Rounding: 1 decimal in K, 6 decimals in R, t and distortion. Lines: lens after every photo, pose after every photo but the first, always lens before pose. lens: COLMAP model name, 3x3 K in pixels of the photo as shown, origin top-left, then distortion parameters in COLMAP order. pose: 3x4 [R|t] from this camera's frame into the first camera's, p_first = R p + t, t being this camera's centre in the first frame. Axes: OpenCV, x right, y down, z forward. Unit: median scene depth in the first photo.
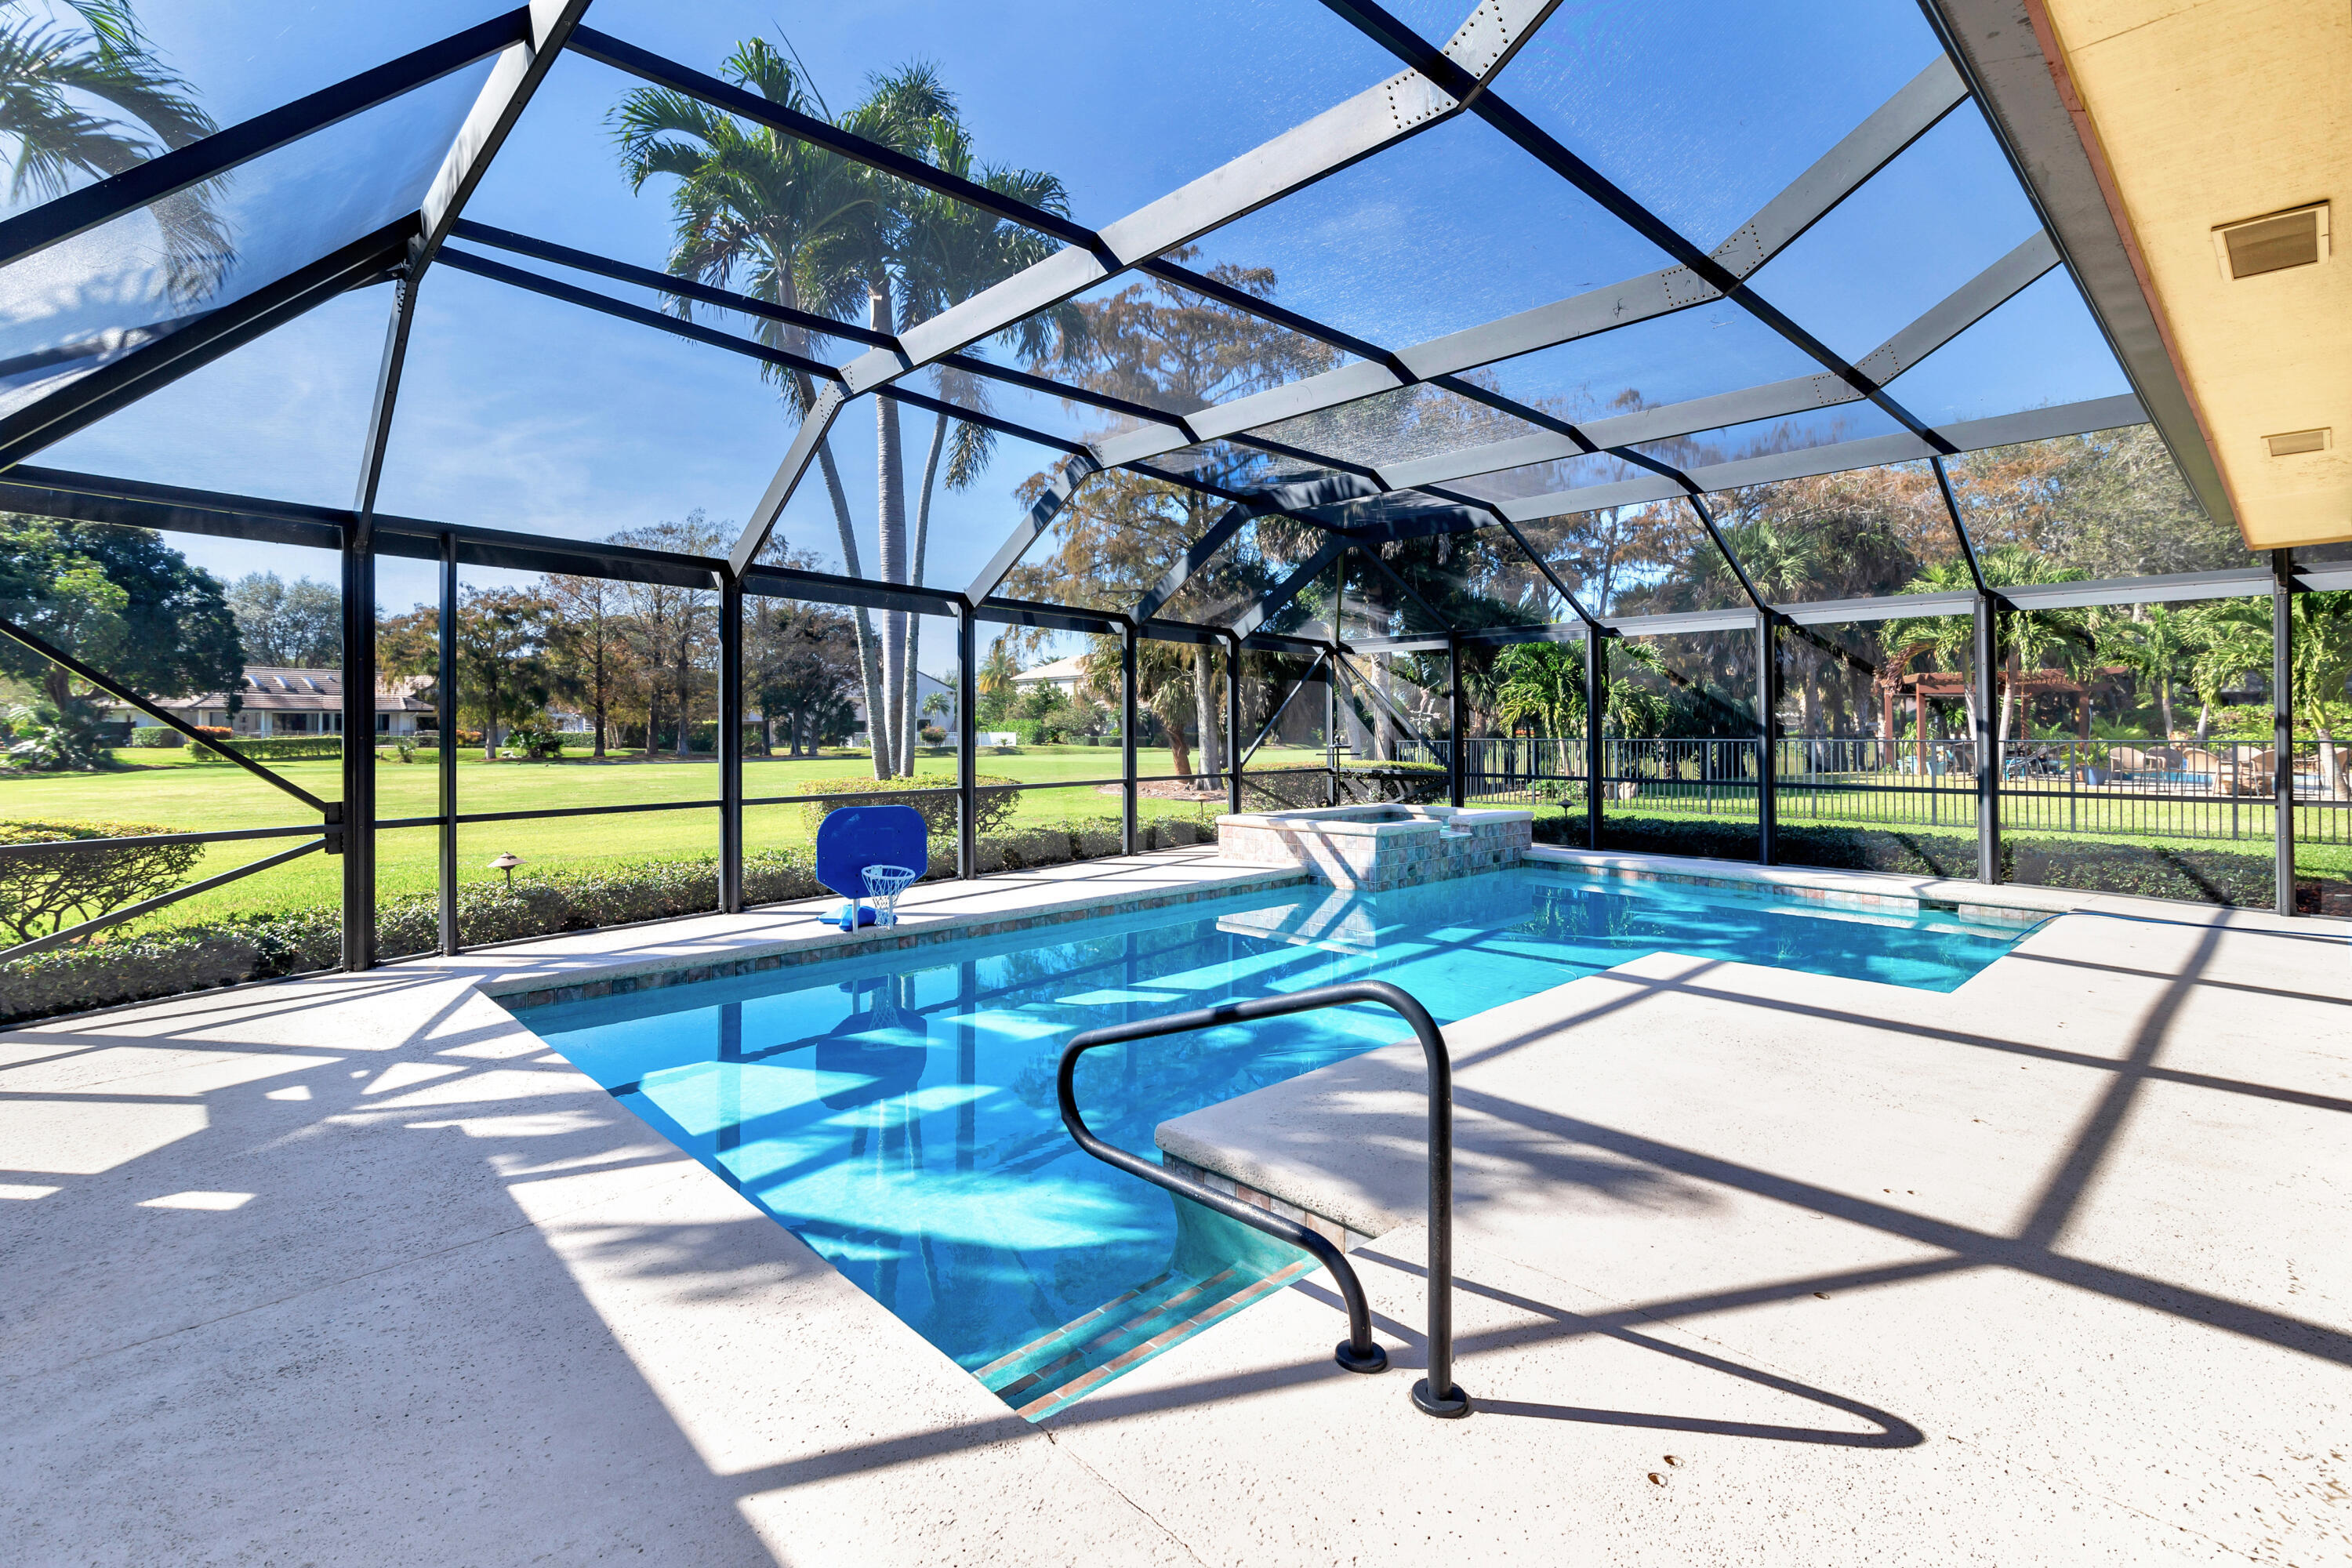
lens RADIAL K [[1106.3, 0, 1159.2], [0, 1106.3, 742.2], [0, 0, 1]] dist [0.003023, 0.000781]
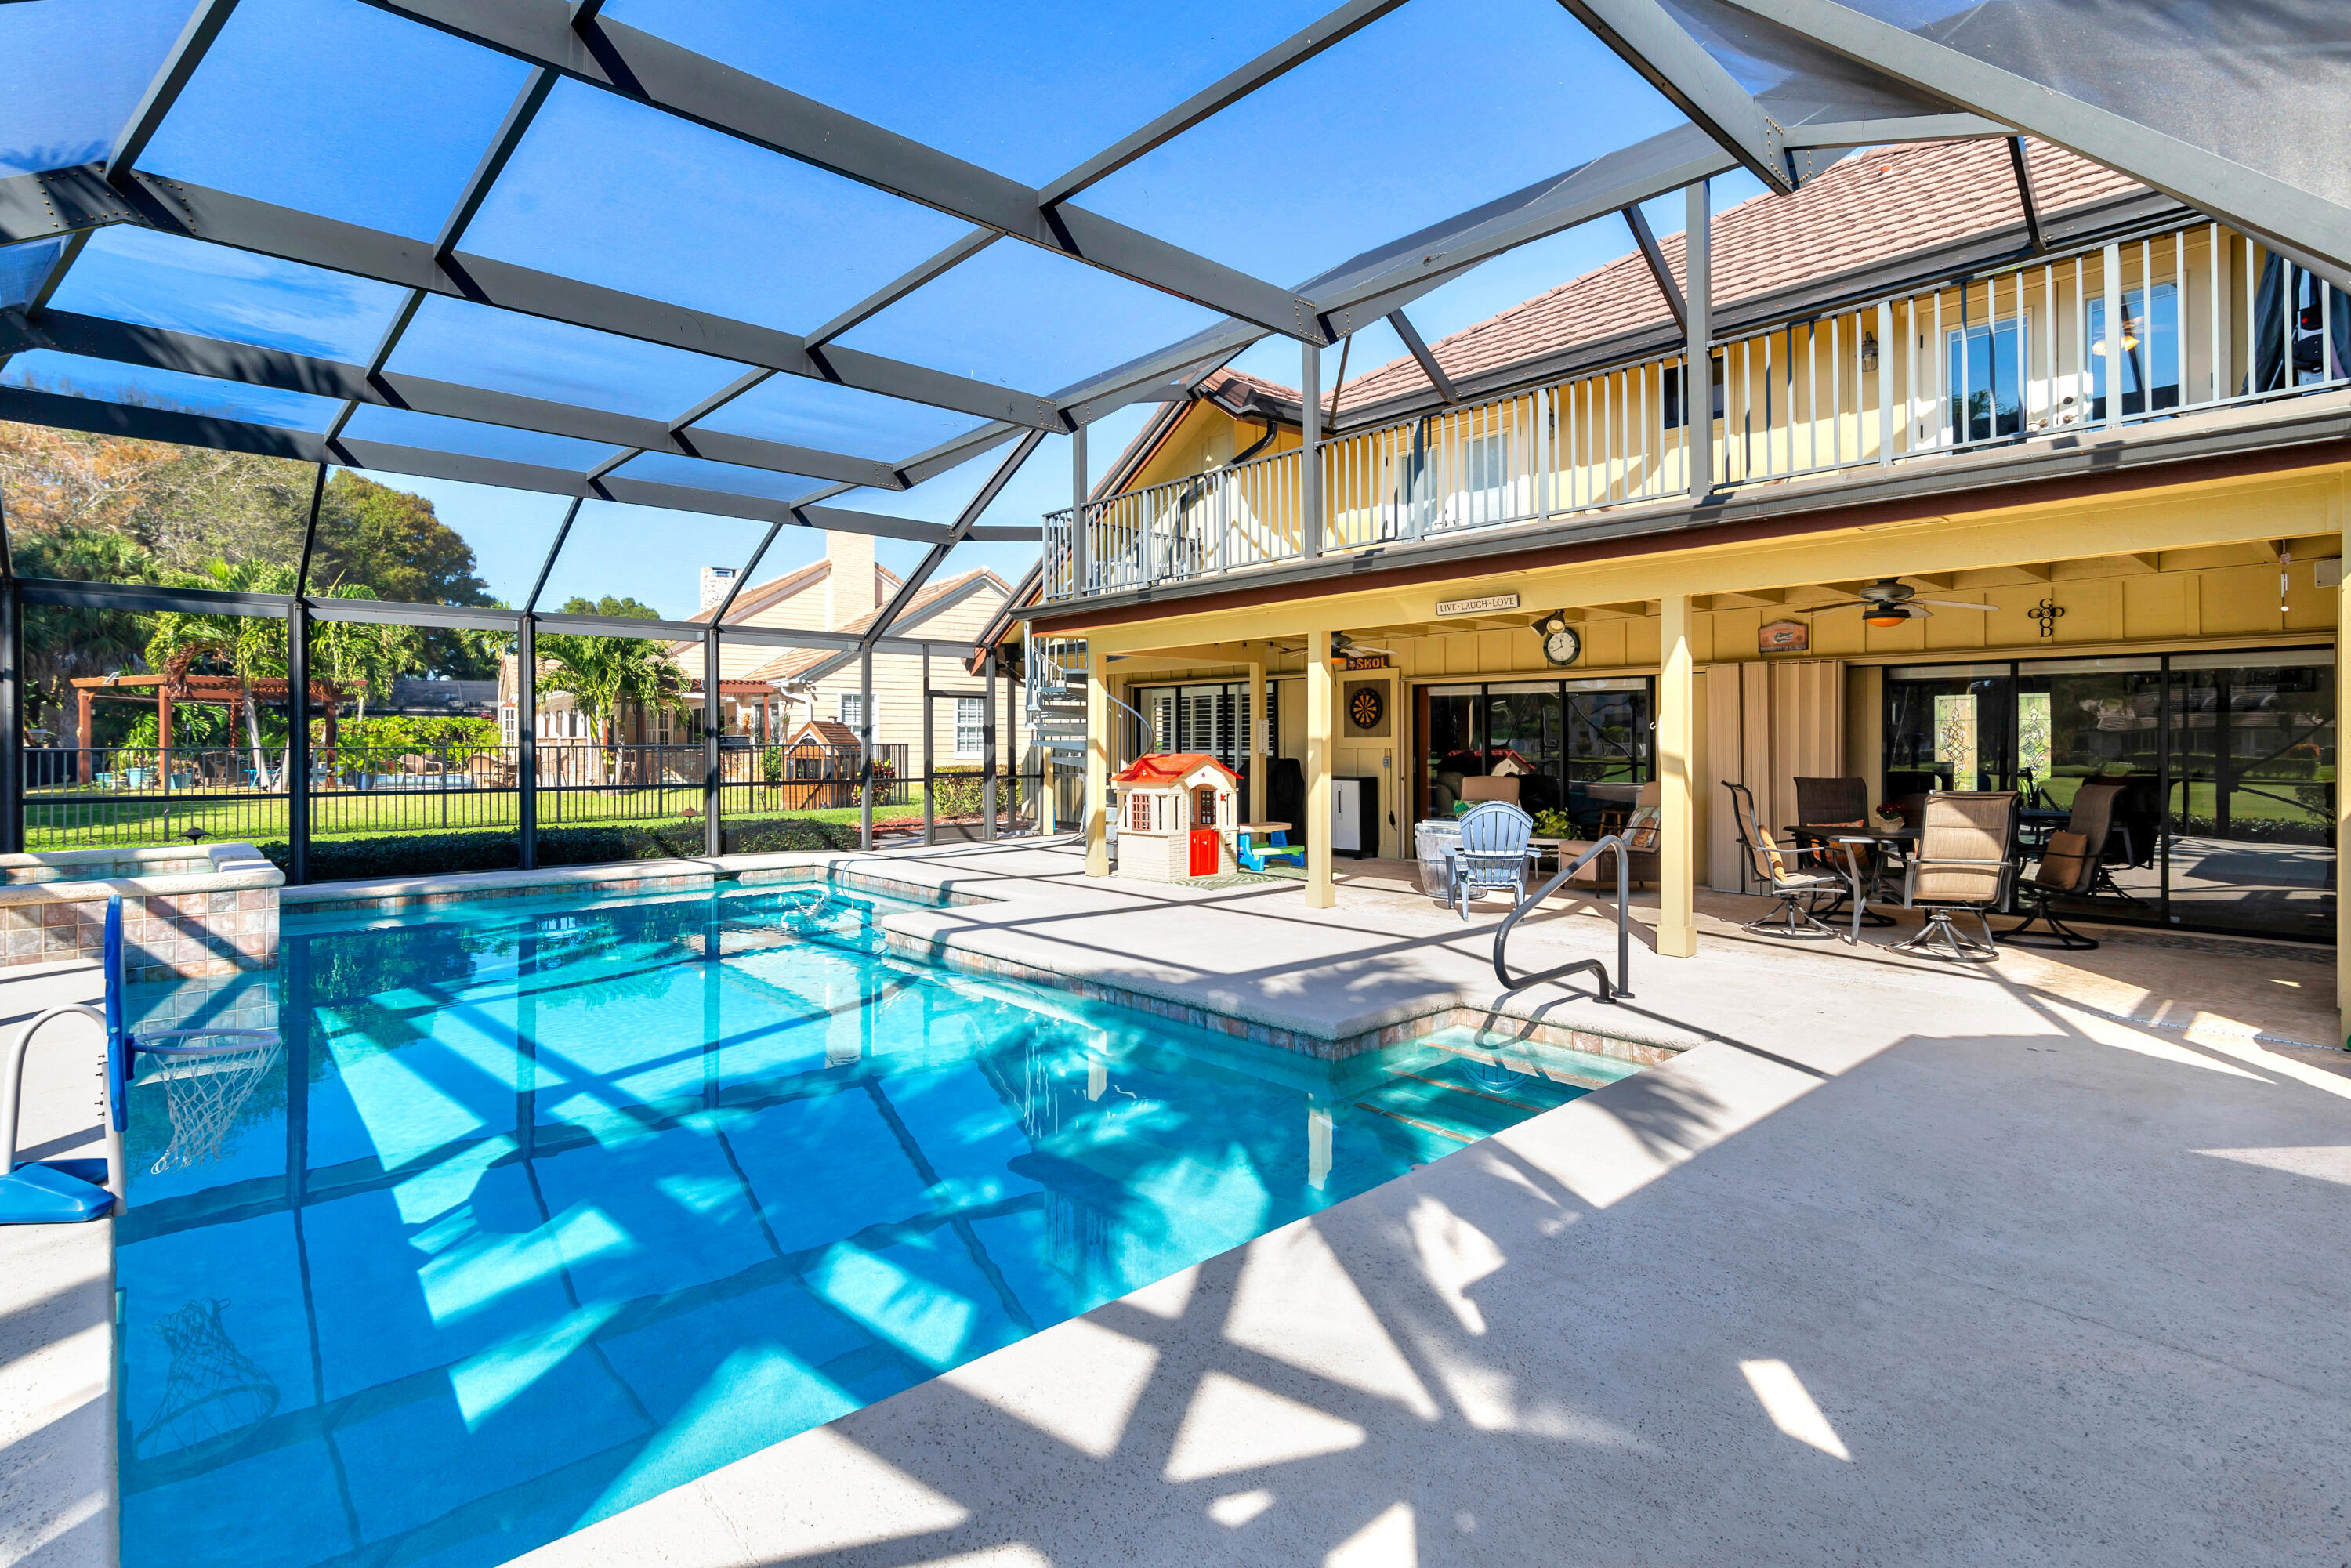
lens RADIAL K [[1105.8, 0, 1158.7], [0, 1105.8, 742.2], [0, 0, 1]] dist [0.003023, 0.000781]
pose [[0.027660, -0.000433, 0.999617, -0.527272], [0.005575, 0.999984, 0.000279, -0.003818], [-0.999602, 0.005565, 0.027662, 0.456224]]
